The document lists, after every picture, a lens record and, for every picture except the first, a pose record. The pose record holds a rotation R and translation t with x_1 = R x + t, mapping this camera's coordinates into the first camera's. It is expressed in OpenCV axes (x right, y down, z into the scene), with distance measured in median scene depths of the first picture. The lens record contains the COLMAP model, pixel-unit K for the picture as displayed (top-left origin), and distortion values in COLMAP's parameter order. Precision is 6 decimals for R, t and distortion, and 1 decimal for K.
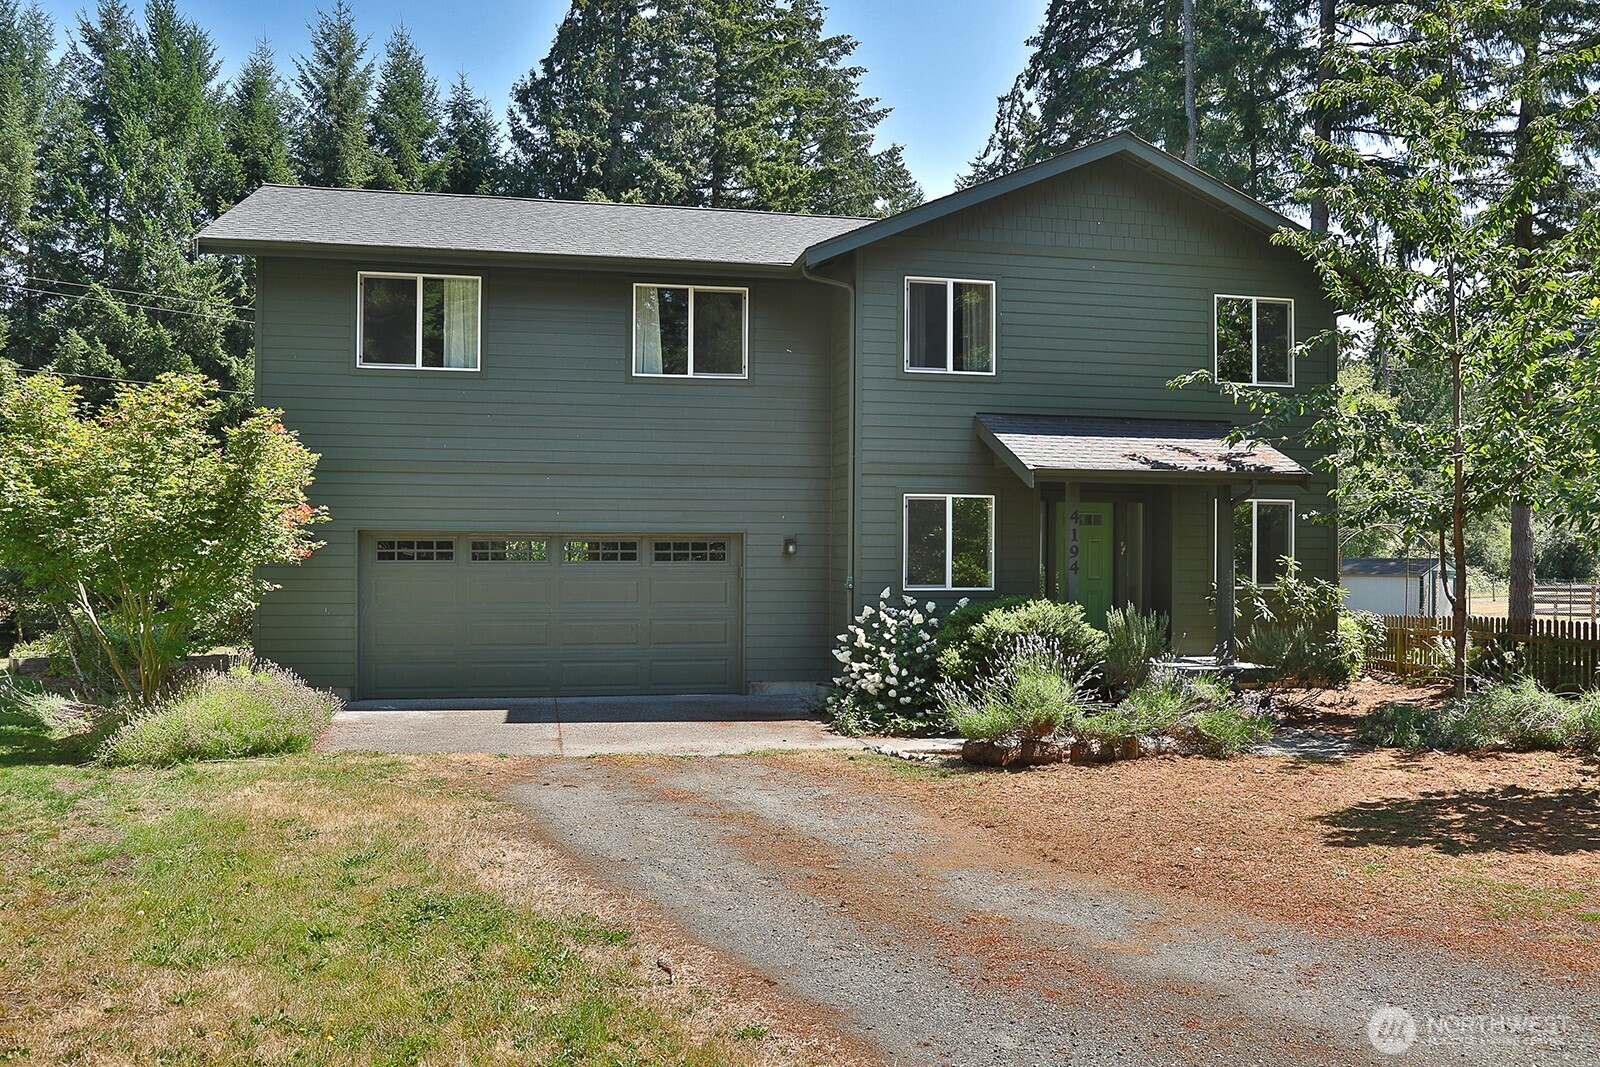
lens RADIAL K [[1359.9, 0, 800.0], [0, 1359.9, 533.5], [0, 0, 1]] dist [-0.044476, -0.001870]
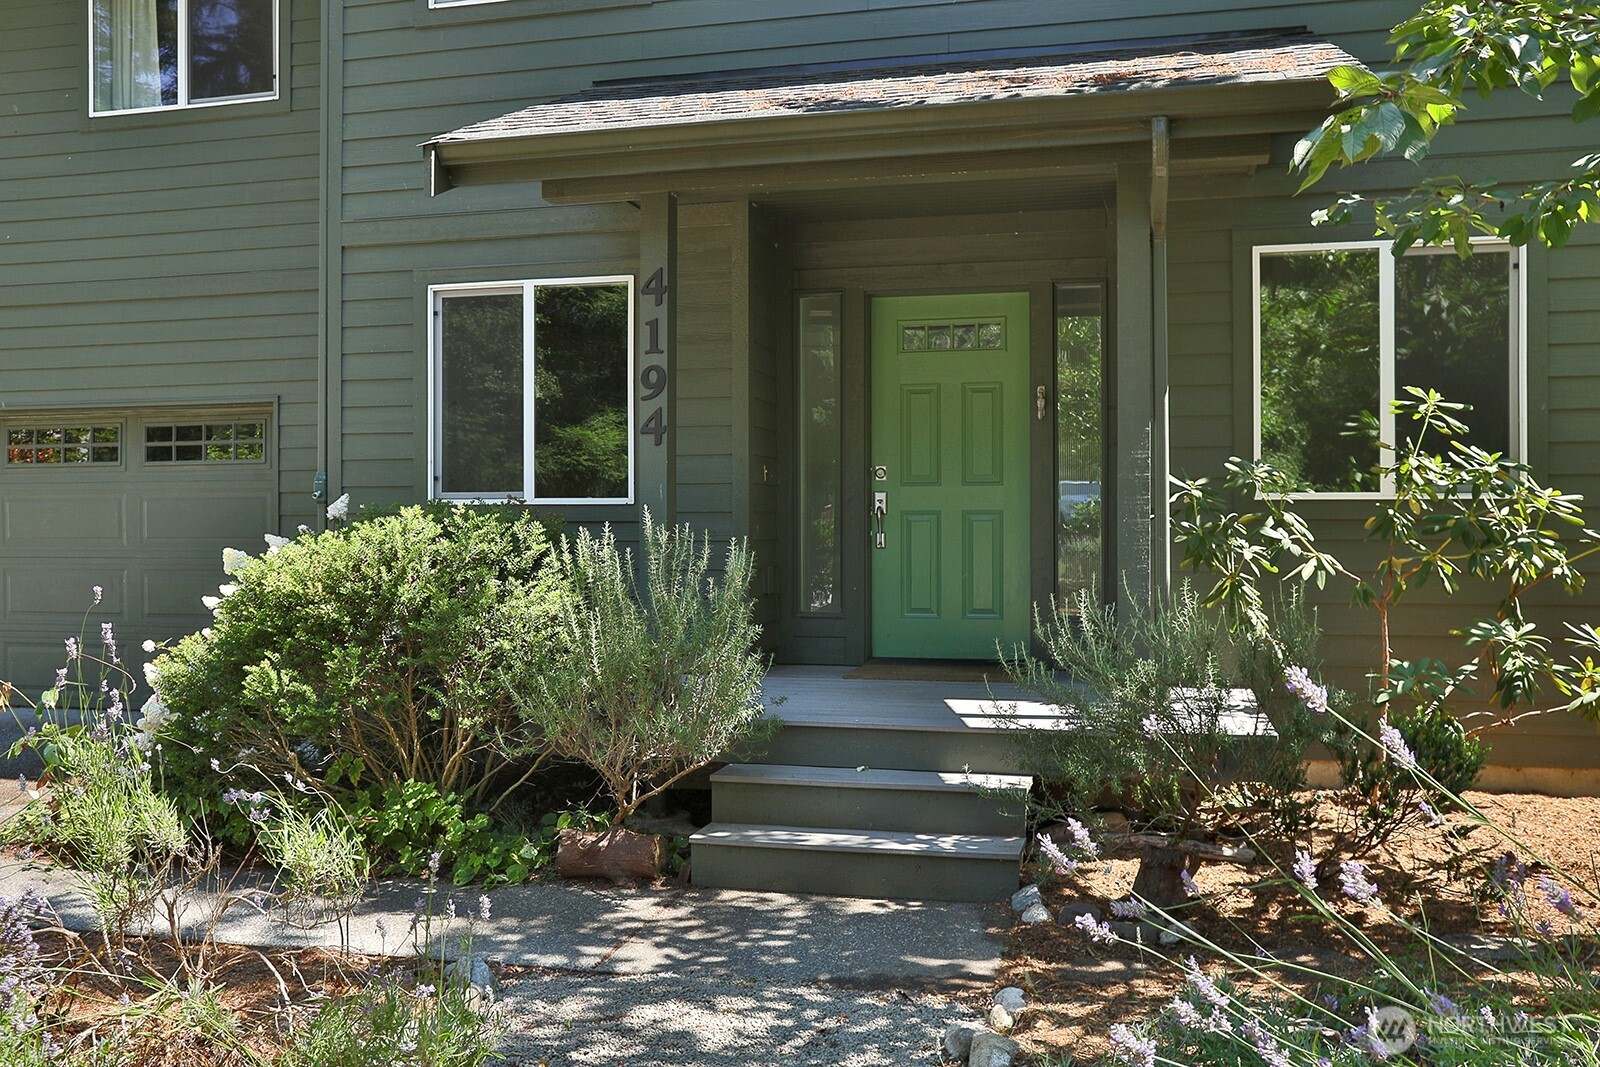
lens RADIAL K [[1359.9, 0, 800.0], [0, 1359.9, 533.5], [0, 0, 1]] dist [-0.044476, -0.001870]
pose [[0.904206, -0.004010, -0.427078, 0.388641], [0.009777, 0.999888, 0.011312, 0.049458], [0.426985, -0.014404, 0.904144, 0.682342]]
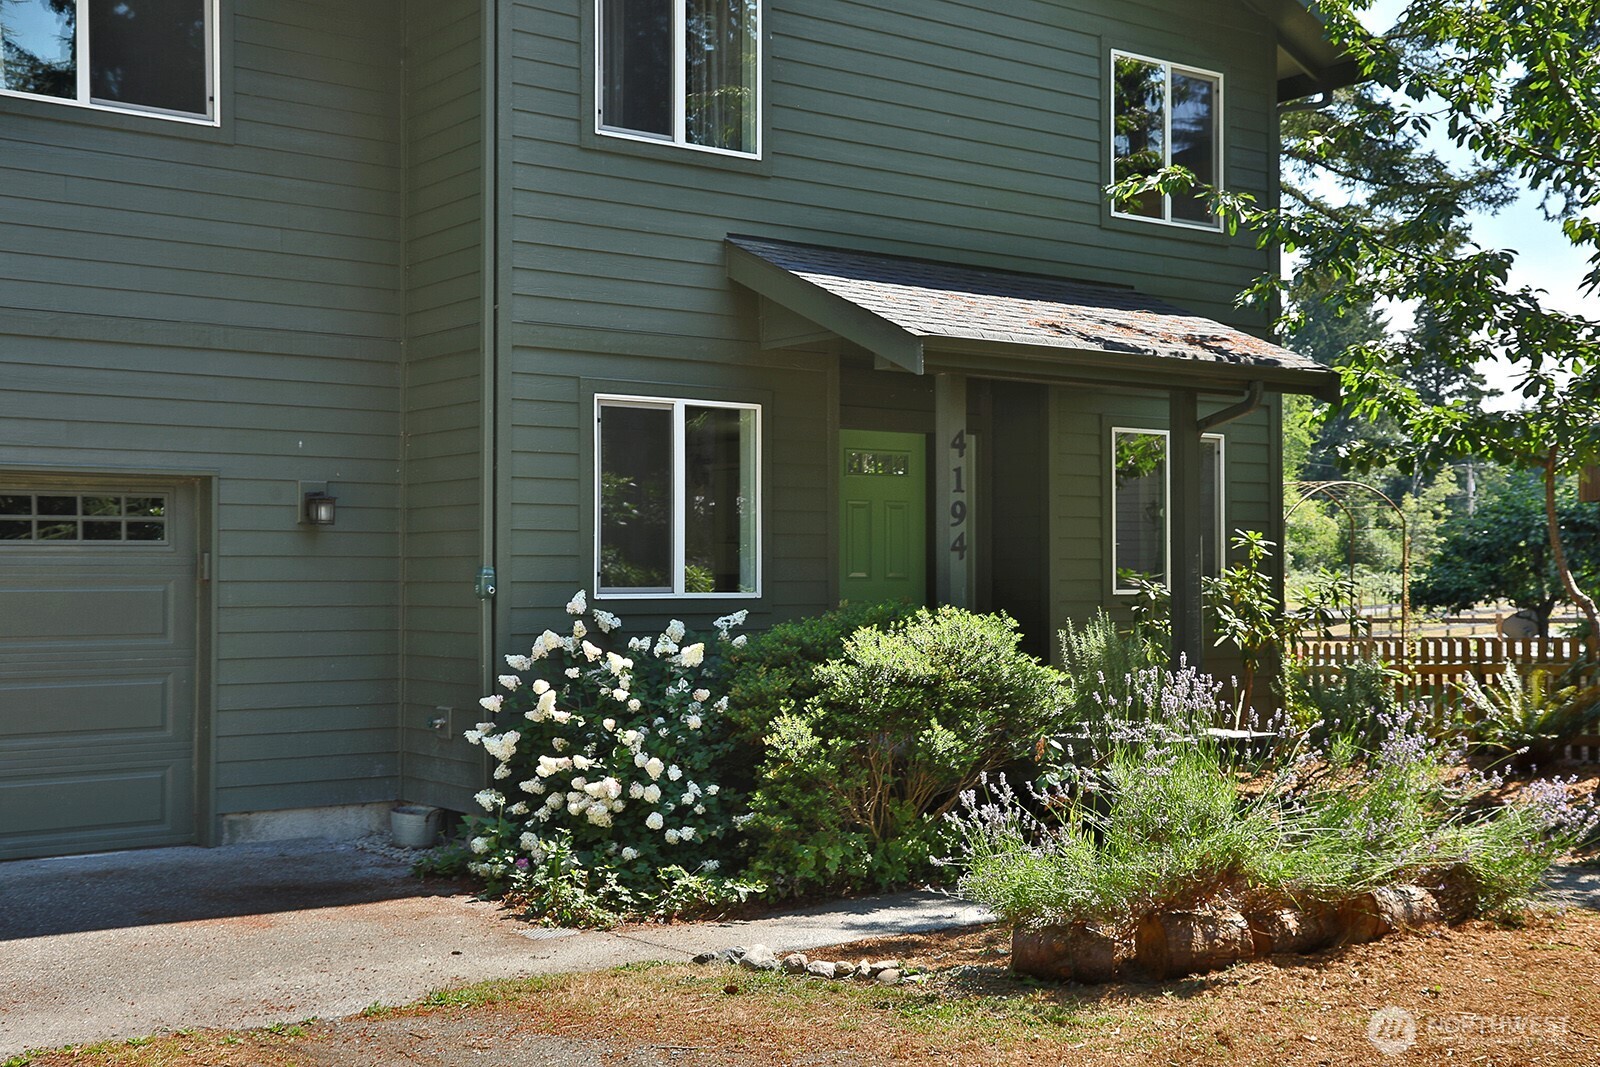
lens RADIAL K [[1974.4, 0, 800.0], [0, 1974.4, 533.5], [0, 0, 1]] dist [0.052816, 0.026473]
pose [[0.905276, 0.003564, 0.424809, -0.155449], [0.003967, 0.999850, -0.016843, 0.032364], [-0.424805, 0.016933, 0.905127, 0.368075]]
